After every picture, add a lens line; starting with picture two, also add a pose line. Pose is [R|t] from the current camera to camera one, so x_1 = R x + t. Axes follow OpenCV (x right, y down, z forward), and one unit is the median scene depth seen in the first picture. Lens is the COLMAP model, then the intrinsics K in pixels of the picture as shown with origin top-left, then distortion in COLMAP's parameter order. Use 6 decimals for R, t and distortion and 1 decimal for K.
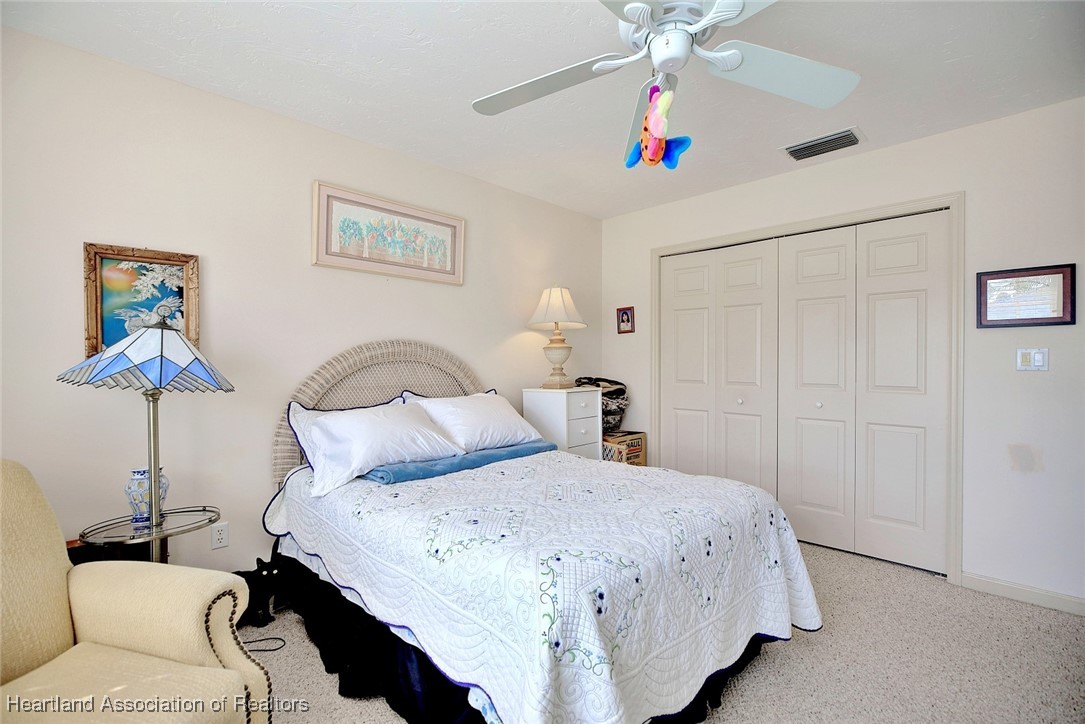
lens RADIAL K [[495.0, 0, 544.6], [0, 495.0, 363.9], [0, 0, 1]] dist [0.000184, 0.000275]
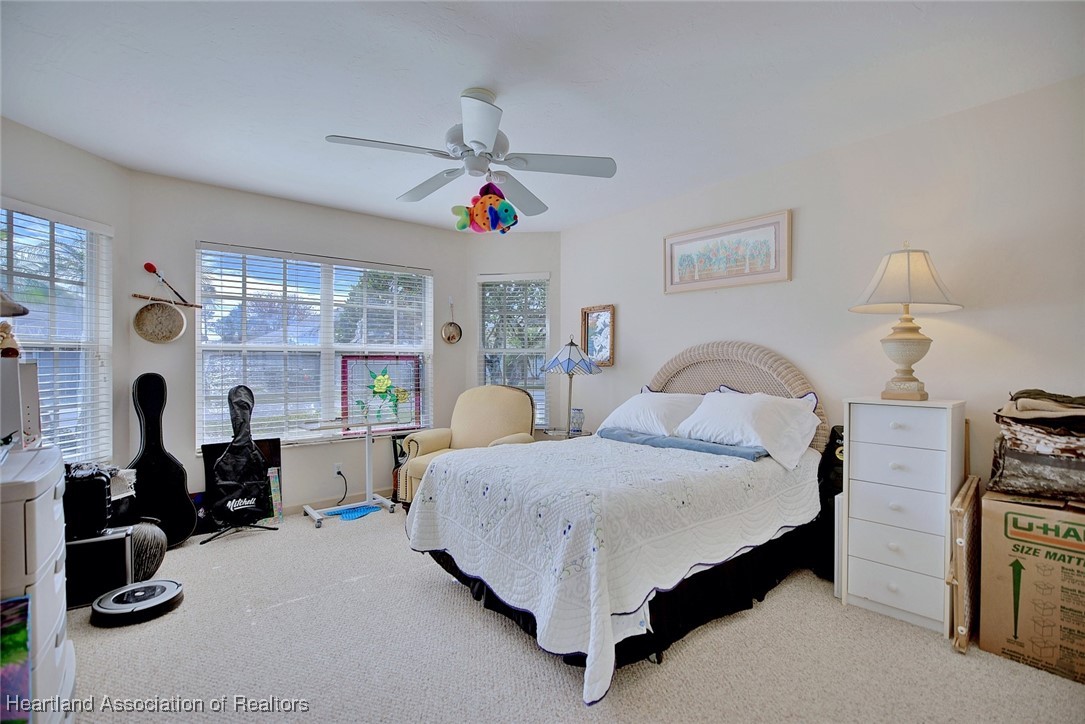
lens RADIAL K [[495.0, 0, 541.7], [0, 495.0, 361.7], [0, 0, 1]] dist [0.000184, 0.000275]
pose [[-0.105640, 0.006904, -0.994380, 0.953896], [-0.003029, 0.999969, 0.007265, -0.008250], [0.994400, 0.003779, -0.105616, 0.722083]]
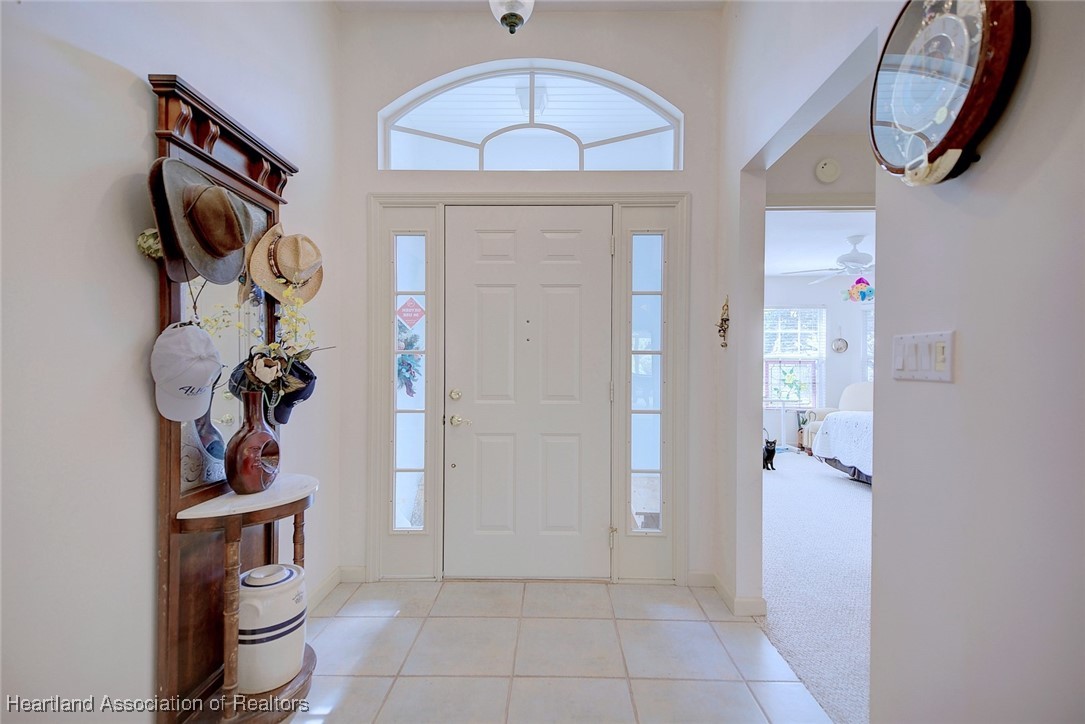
lens RADIAL K [[495.0, 0, 539.5], [0, 495.0, 364.4], [0, 0, 1]] dist [0.000184, 0.000275]
pose [[-0.739839, 0.001859, -0.672781, 2.106952], [-0.004582, 0.999959, 0.007802, -0.011958], [0.672768, 0.008854, -0.739800, 1.066911]]
